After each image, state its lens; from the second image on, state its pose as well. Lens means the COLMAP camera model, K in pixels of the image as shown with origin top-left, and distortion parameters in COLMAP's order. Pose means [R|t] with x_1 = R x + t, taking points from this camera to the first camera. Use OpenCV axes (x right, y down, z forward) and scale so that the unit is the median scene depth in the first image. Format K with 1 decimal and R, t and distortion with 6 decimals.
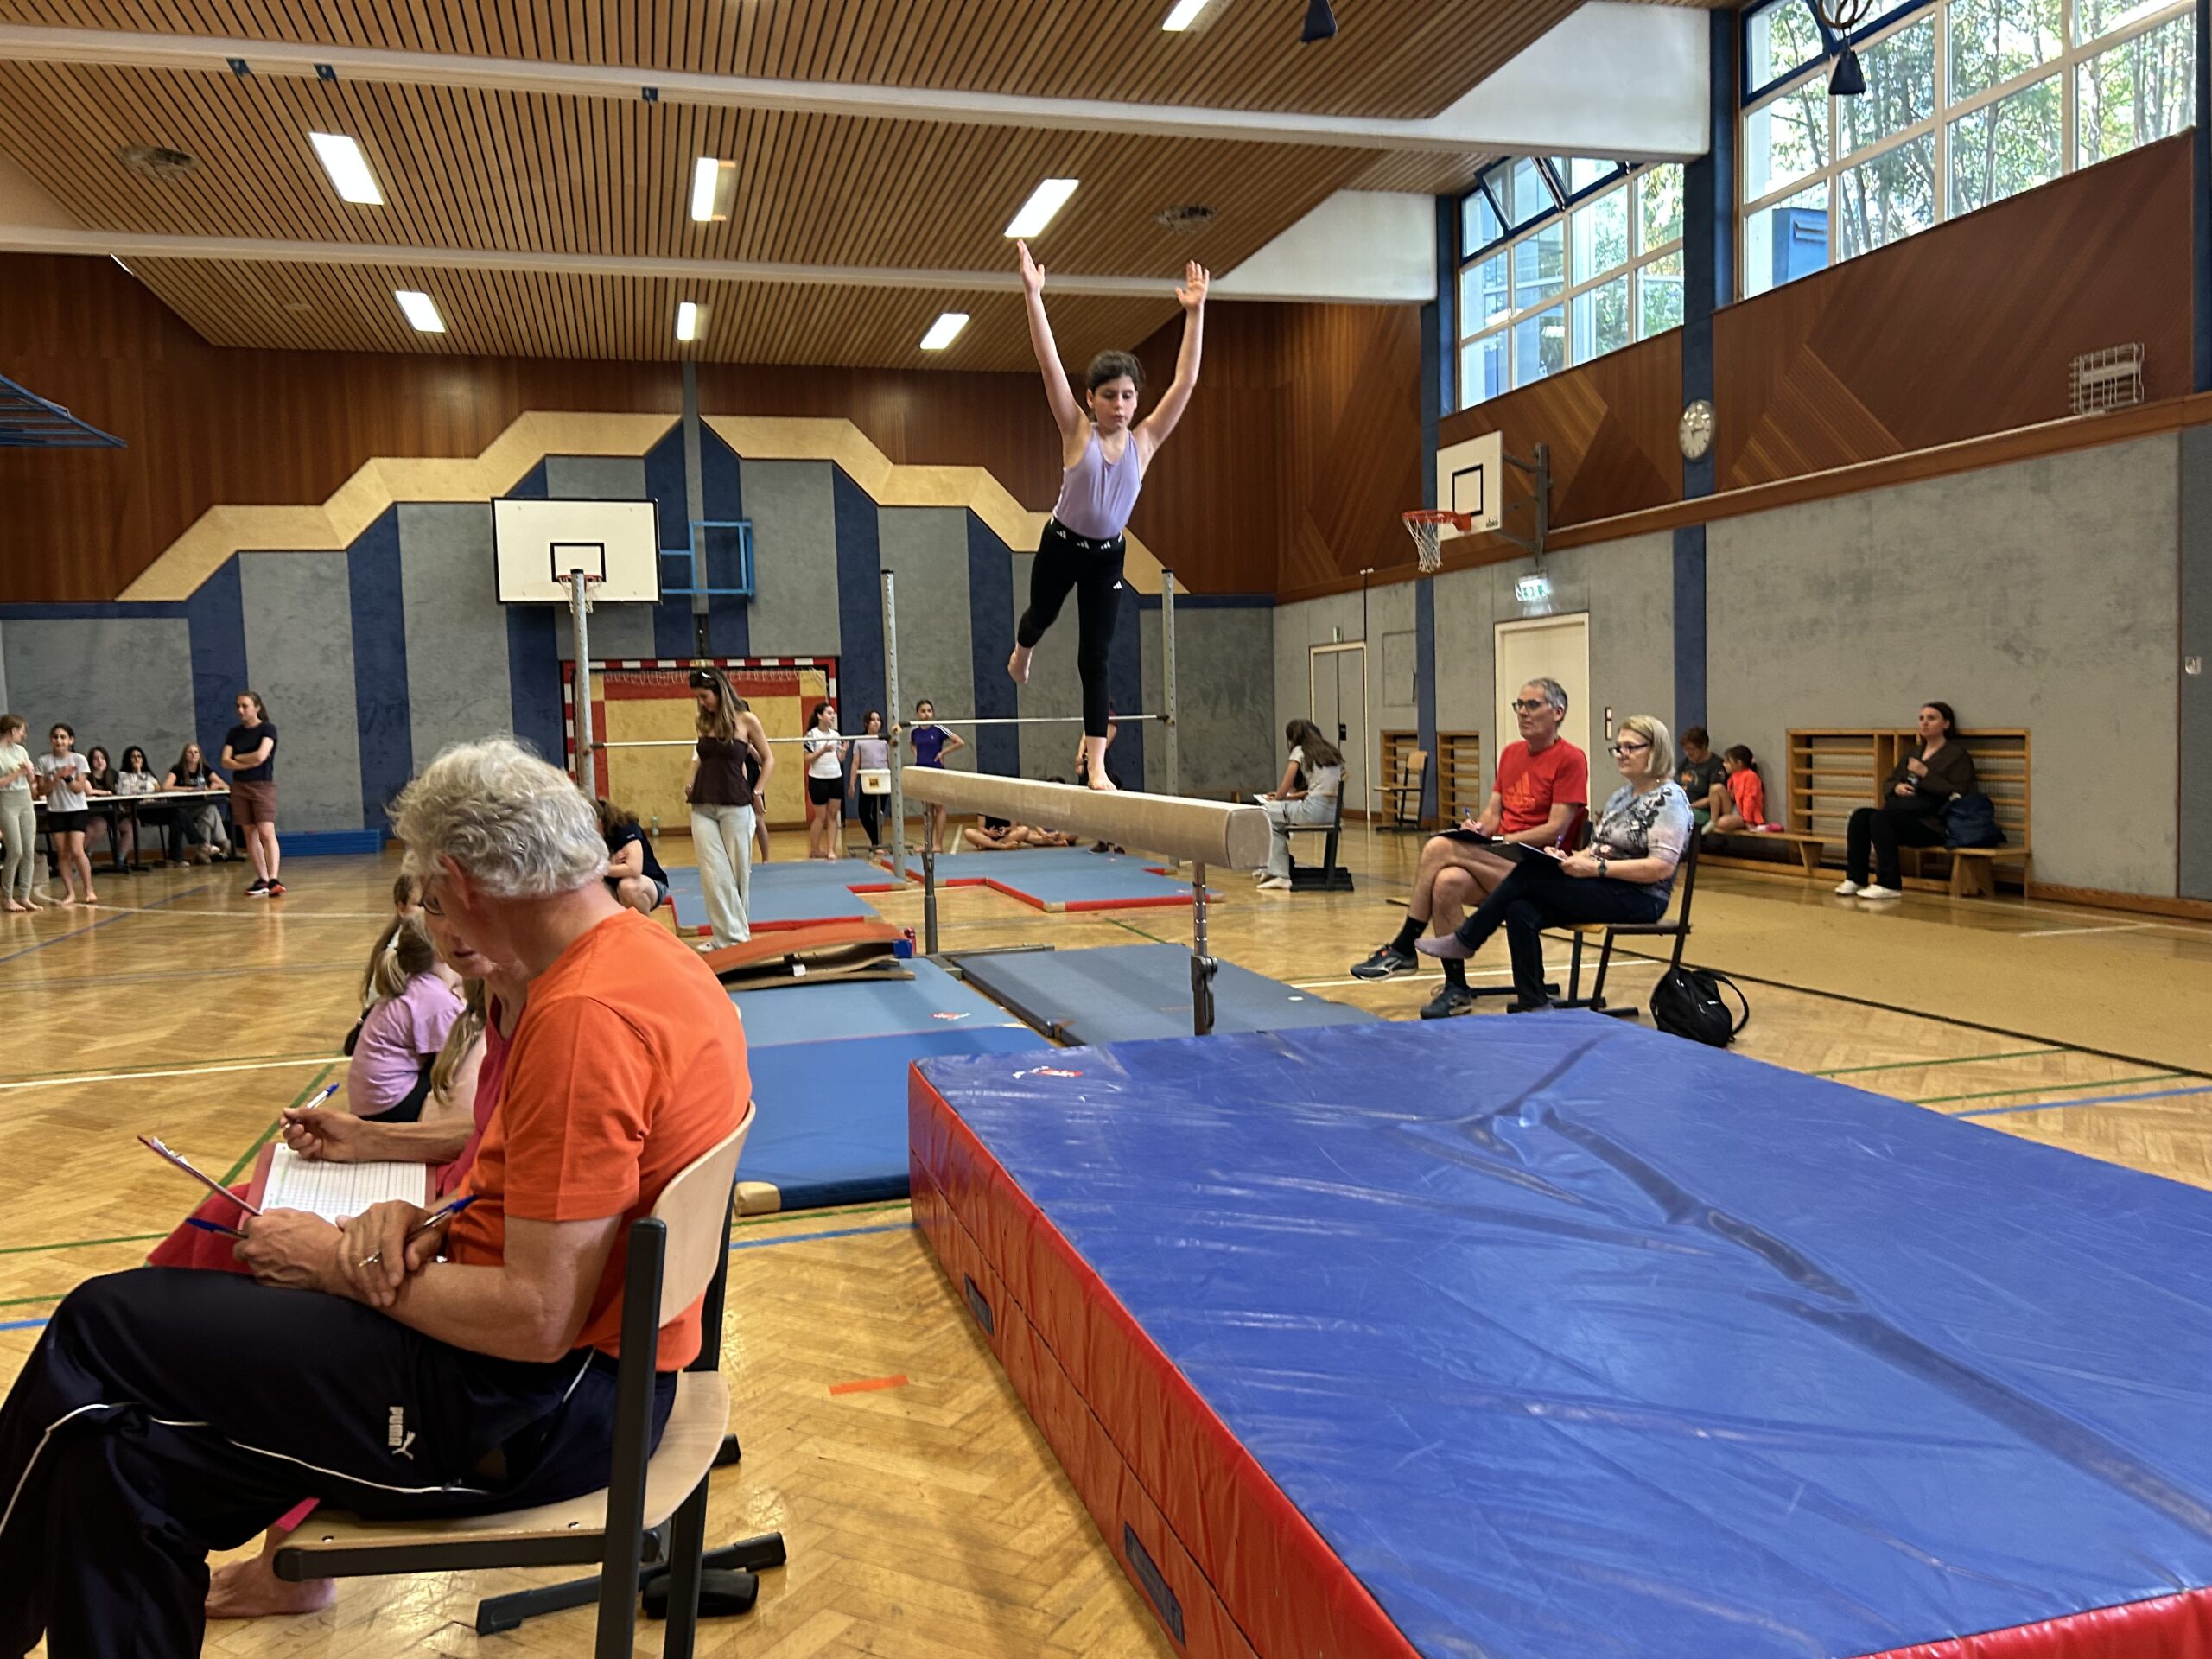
lens RADIAL K [[1668.2, 0, 1083.2], [0, 1668.2, 827.2], [0, 0, 1]] dist [0.061591, -0.063804]
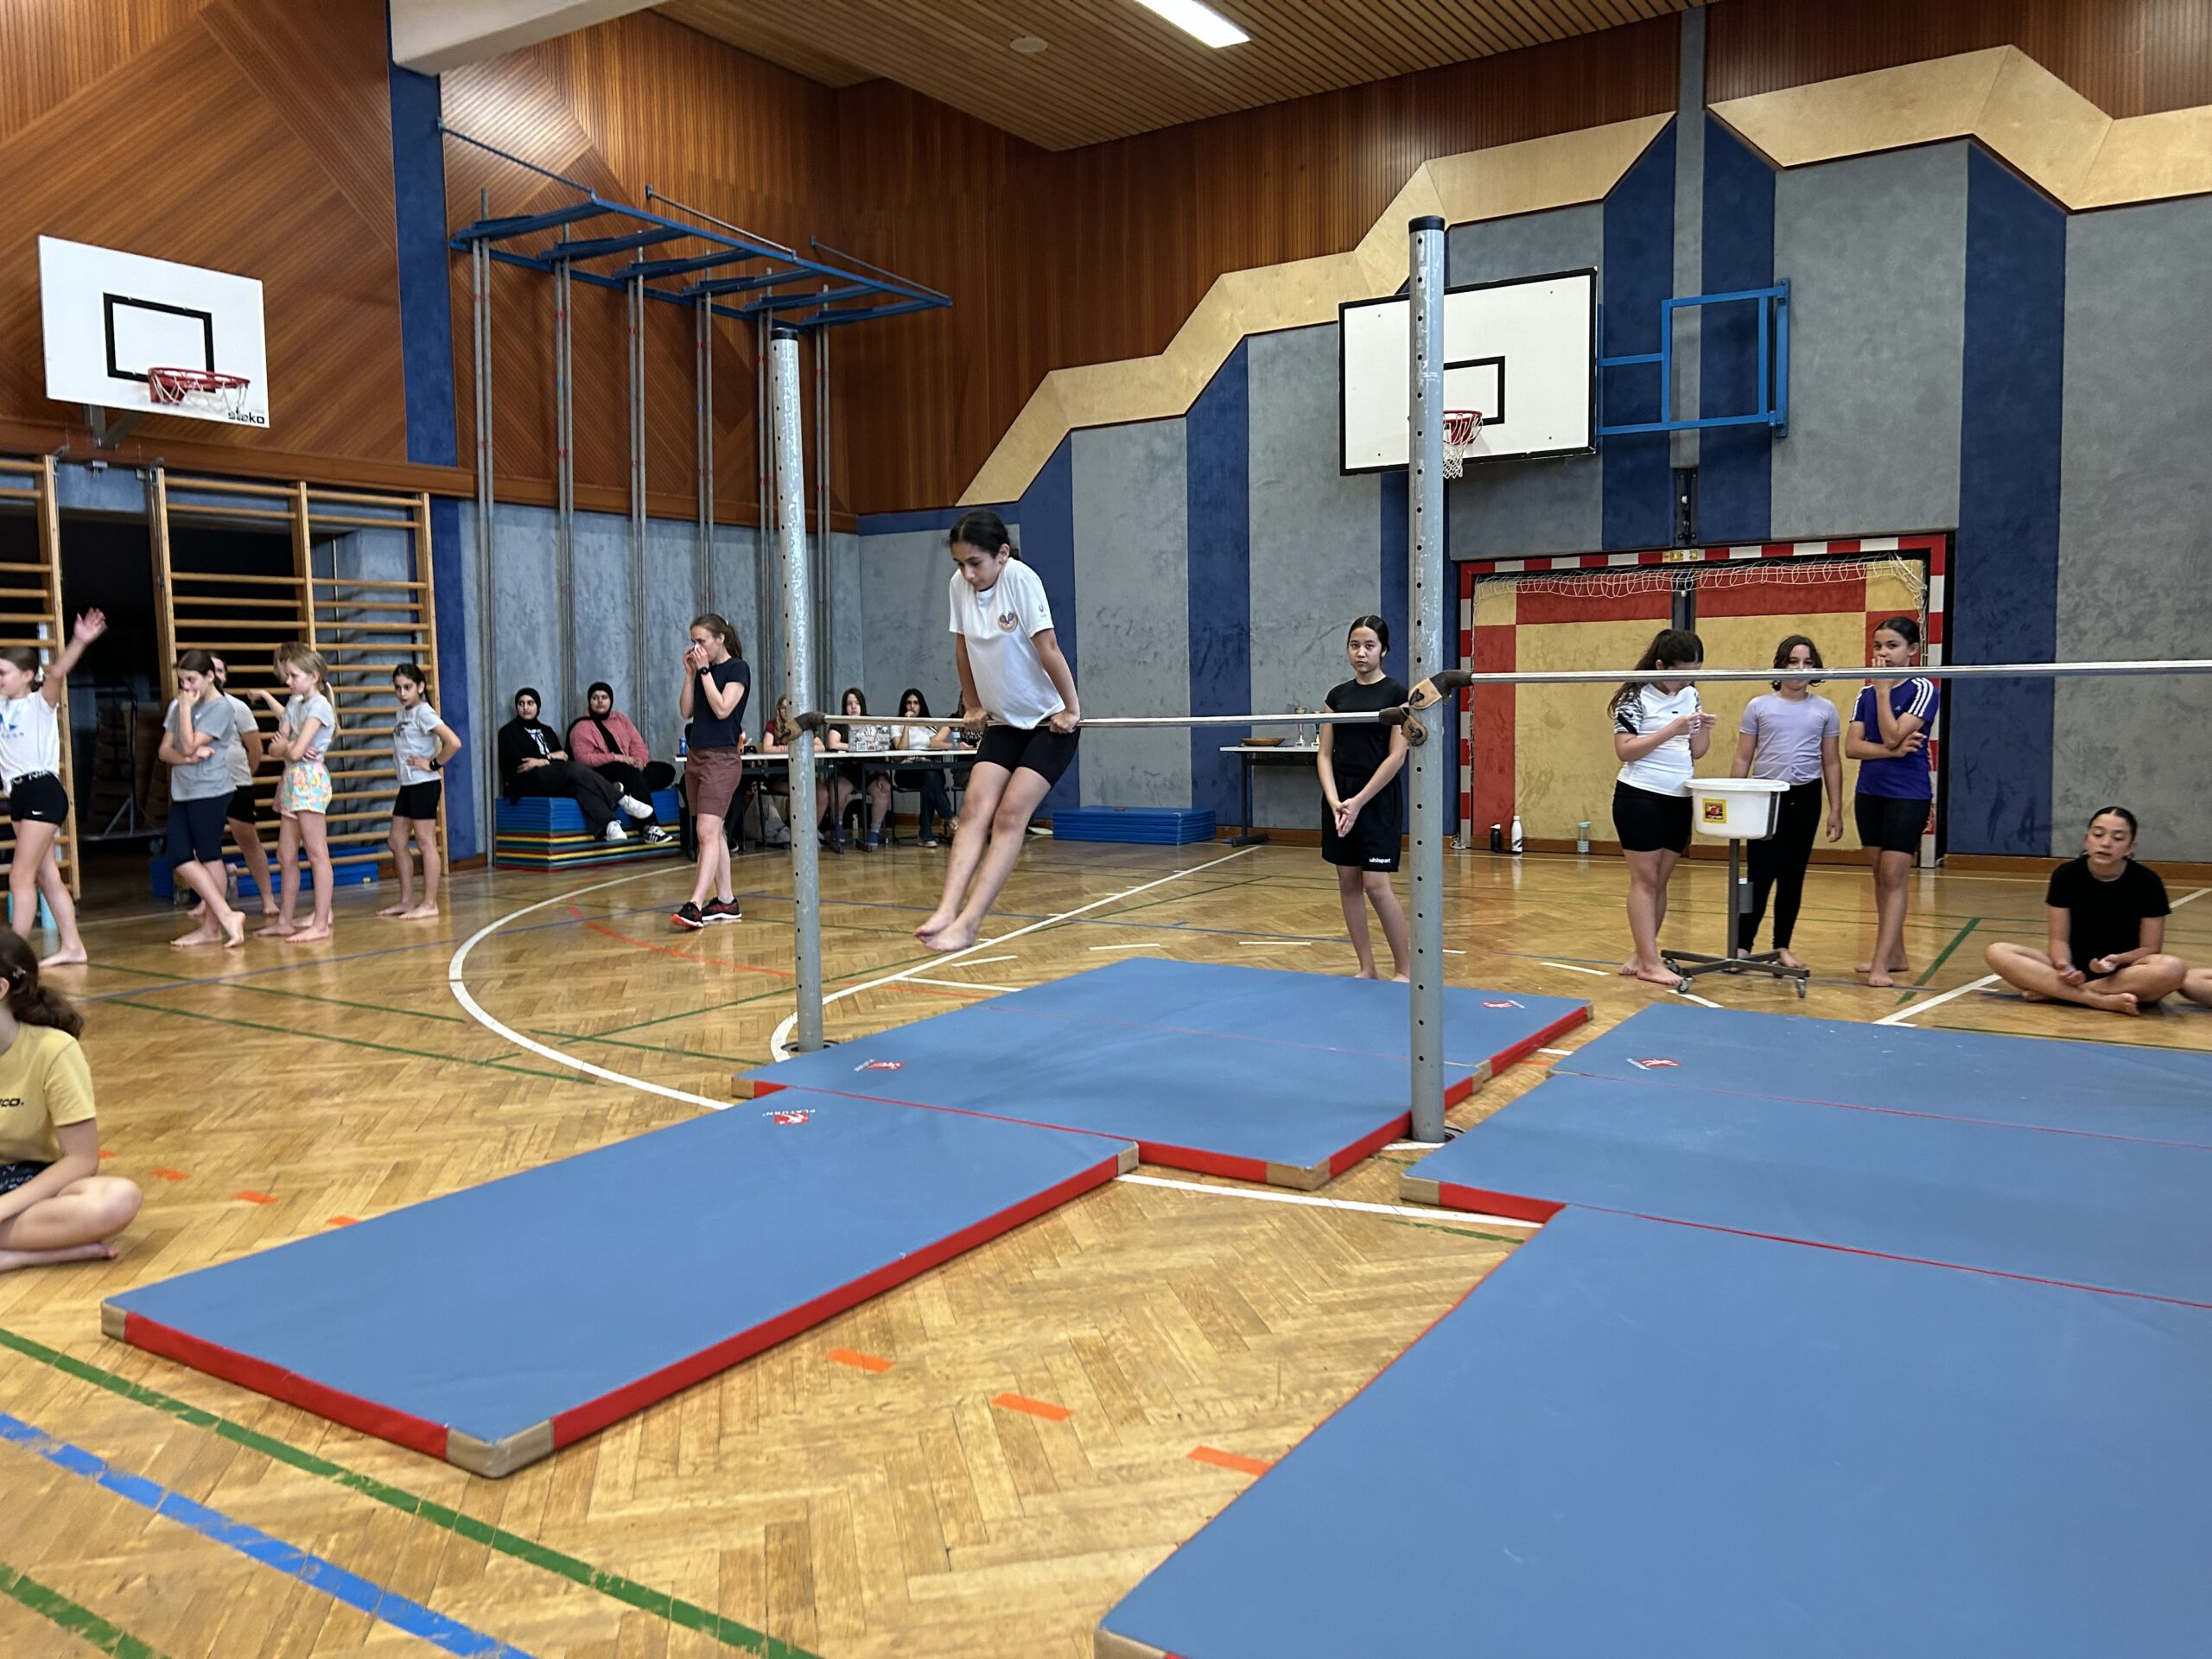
lens RADIAL K [[1668.2, 0, 1095.8], [0, 1668.2, 820.4], [0, 0, 1]] dist [0.061591, -0.063804]
pose [[0.667250, 0.079078, -0.740624, 0.084275], [-0.051623, 0.996867, 0.059929, -0.041423], [0.743042, -0.001755, 0.669242, 0.598138]]
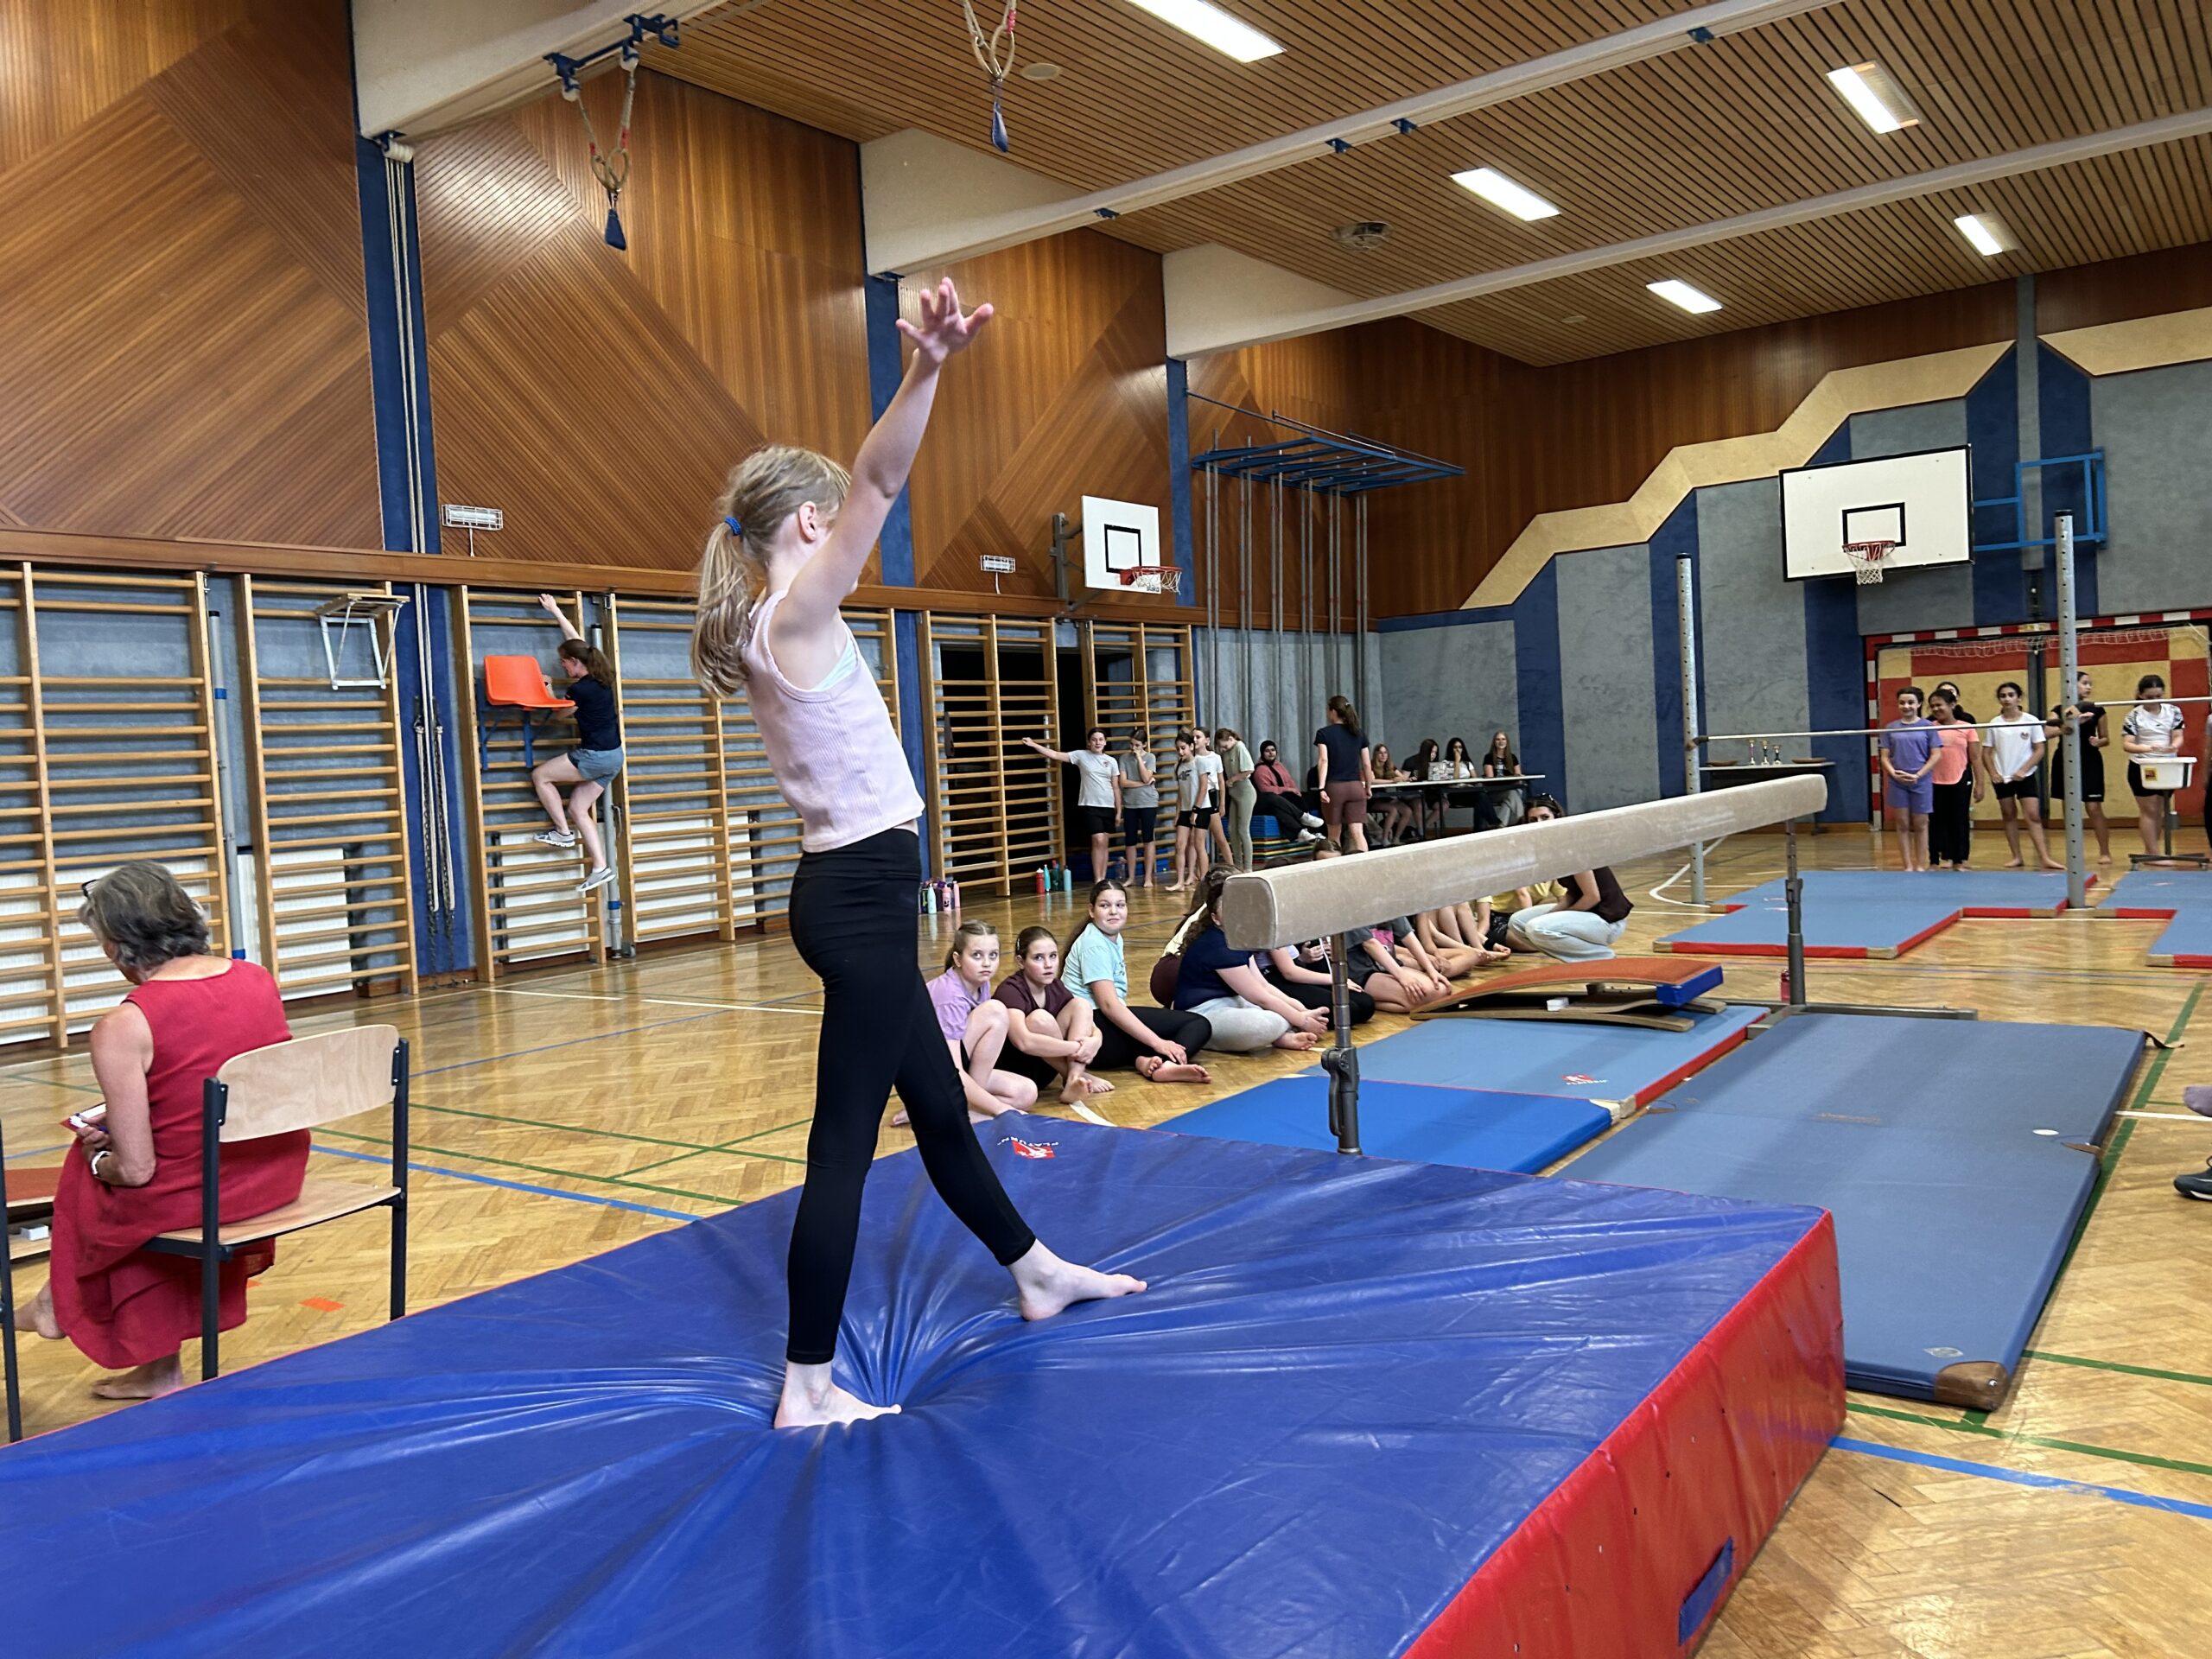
lens RADIAL K [[1668.2, 0, 1083.0], [0, 1668.2, 818.6], [0, 0, 1]] dist [0.061591, -0.063804]
pose [[0.617040, 0.026934, -0.786470, 0.190644], [-0.015694, 0.999637, 0.021921, -0.015641], [0.786775, -0.001183, 0.617239, 0.116118]]
